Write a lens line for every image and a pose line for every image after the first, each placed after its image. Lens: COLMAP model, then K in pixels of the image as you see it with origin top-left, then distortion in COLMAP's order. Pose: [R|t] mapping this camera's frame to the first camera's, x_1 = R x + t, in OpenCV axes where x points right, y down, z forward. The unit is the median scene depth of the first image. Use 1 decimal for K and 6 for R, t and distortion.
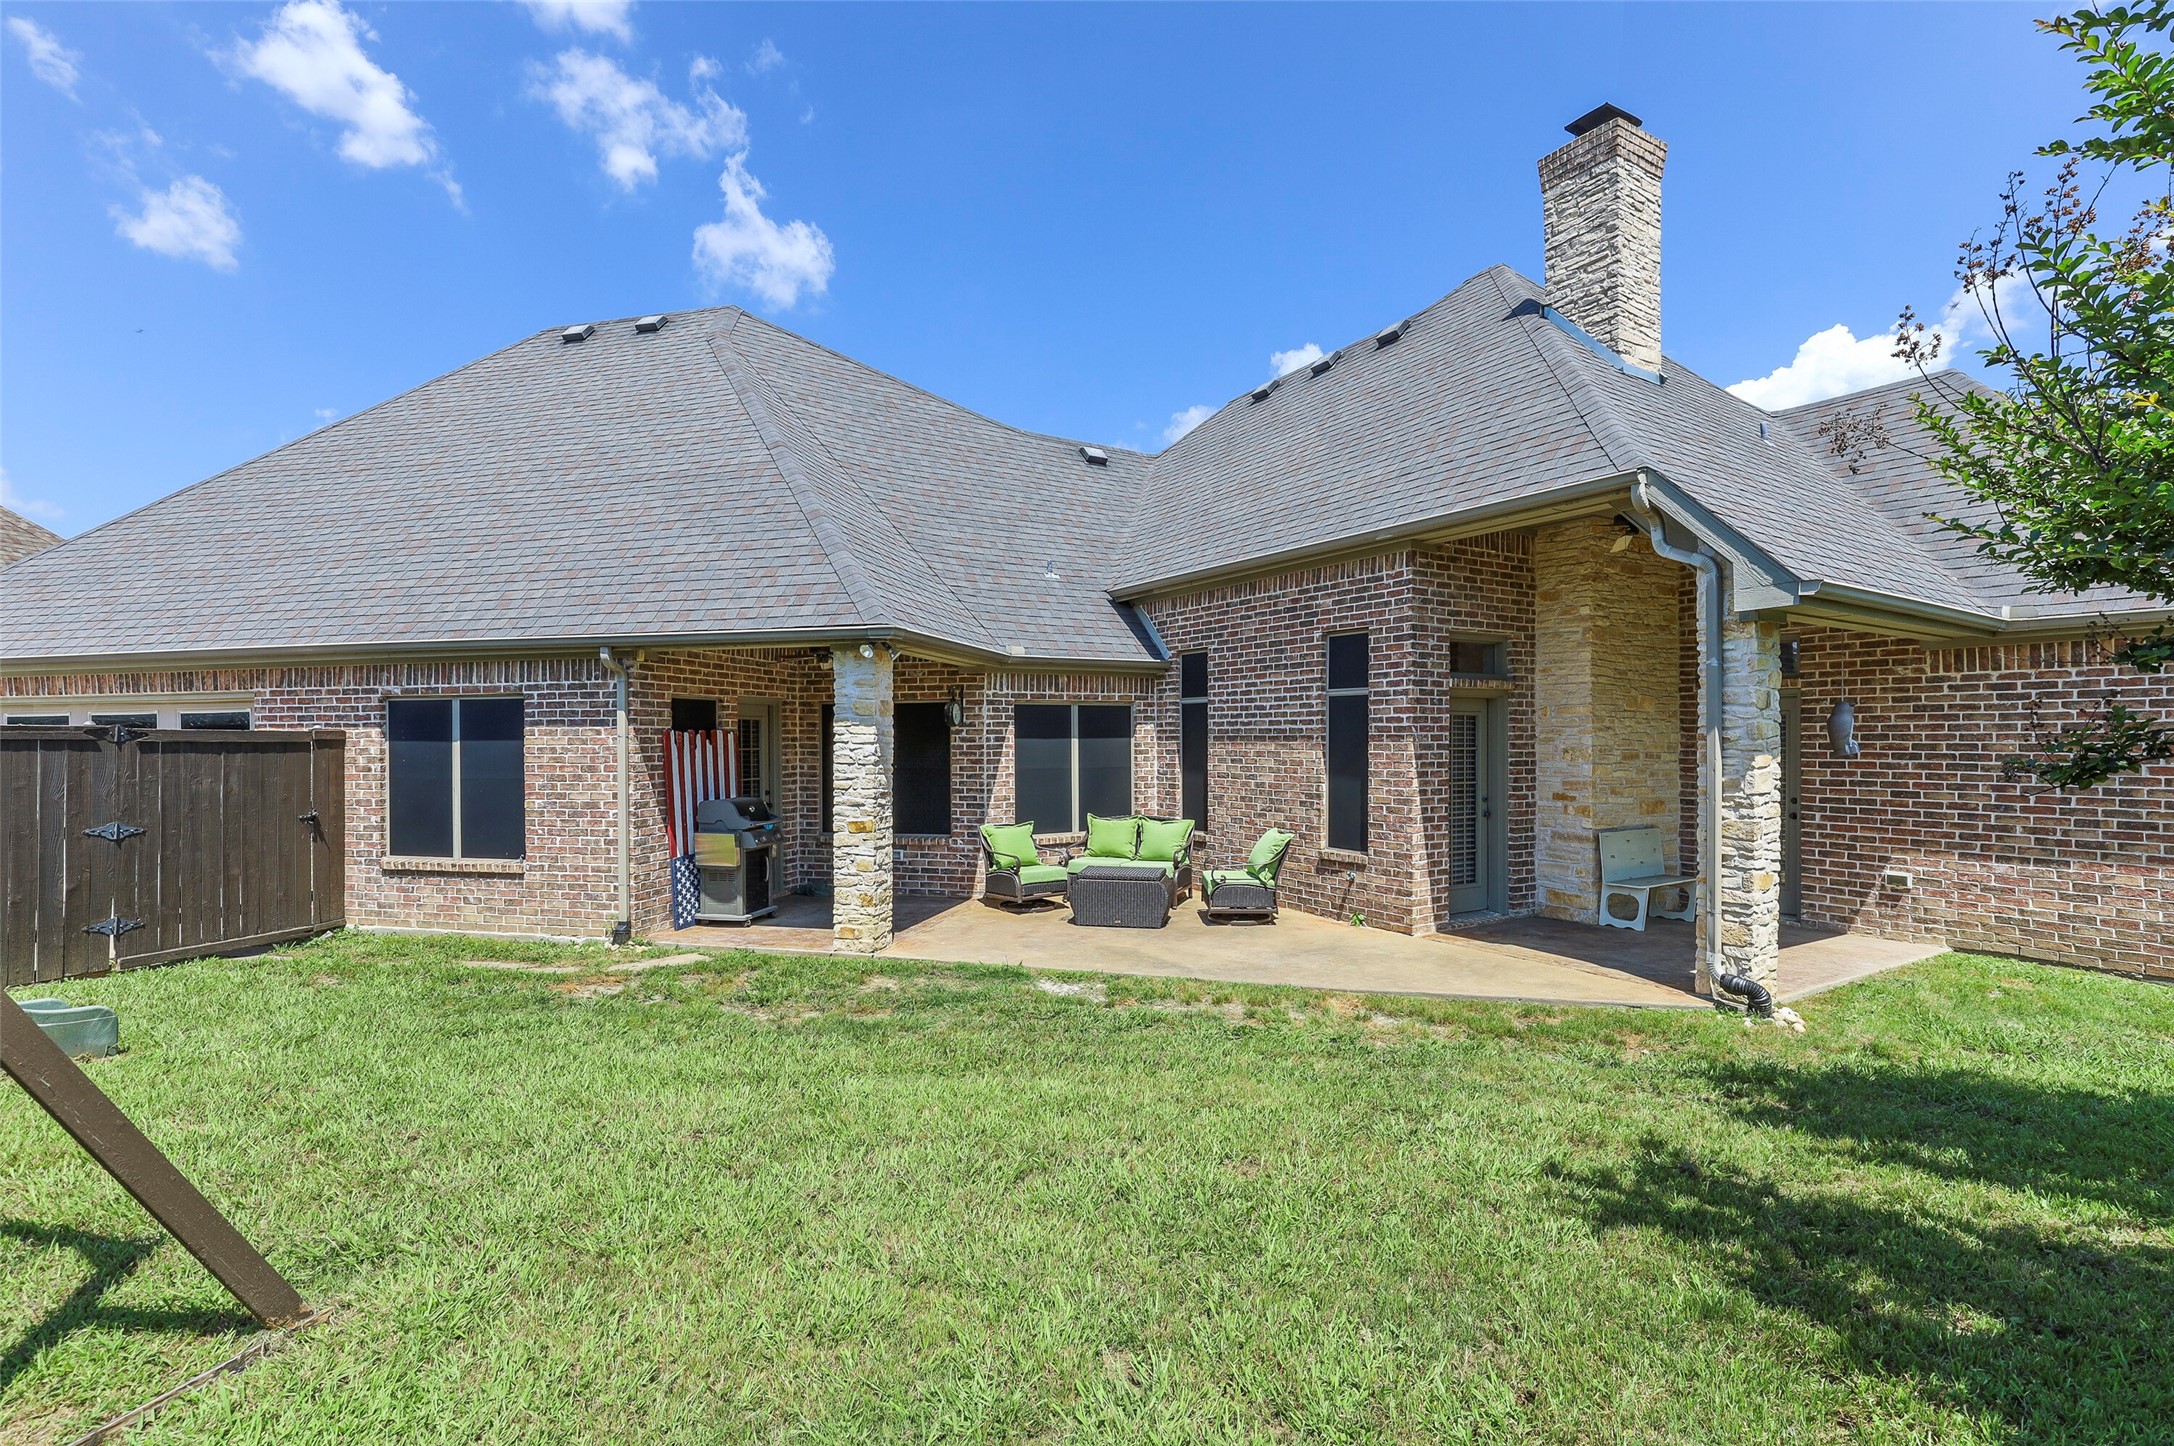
lens RADIAL K [[990.1, 0, 1085.1], [0, 990.1, 726.1], [0, 0, 1]] dist [-0.015649, 0.002261]
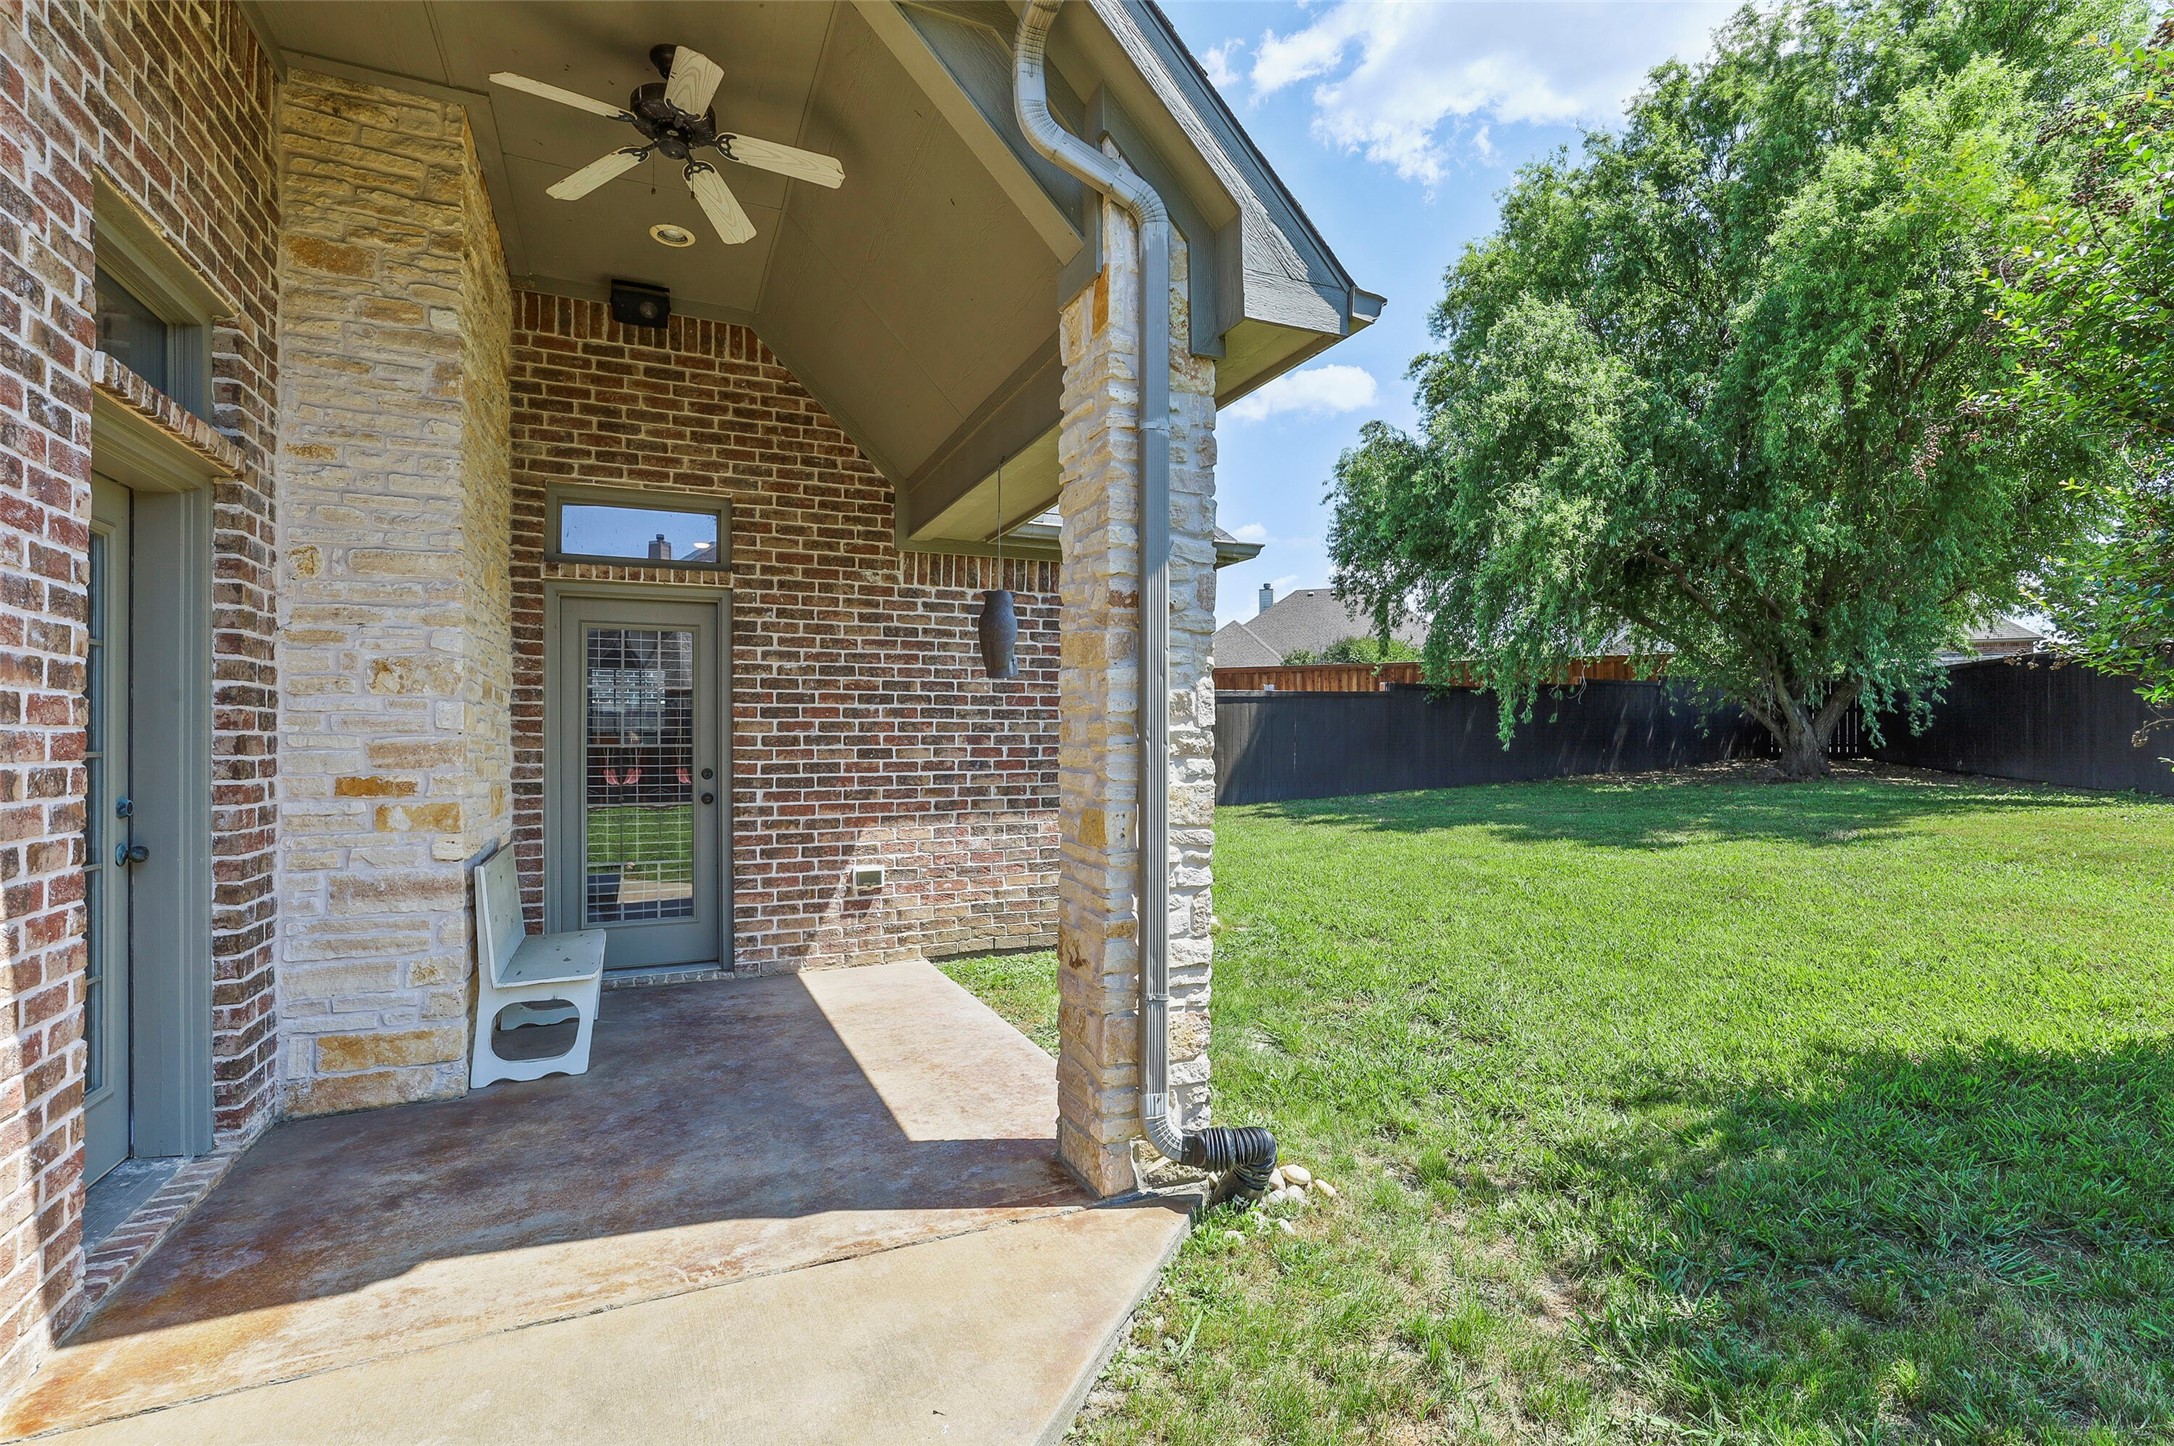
lens RADIAL K [[990.1, 0, 1103.1], [0, 990.1, 731.0], [0, 0, 1]] dist [-0.015649, 0.002261]
pose [[0.121766, 0.005967, 0.992541, 0.149317], [-0.006802, 0.999963, -0.005178, 0.053768], [-0.992536, -0.006121, 0.121802, 0.718815]]
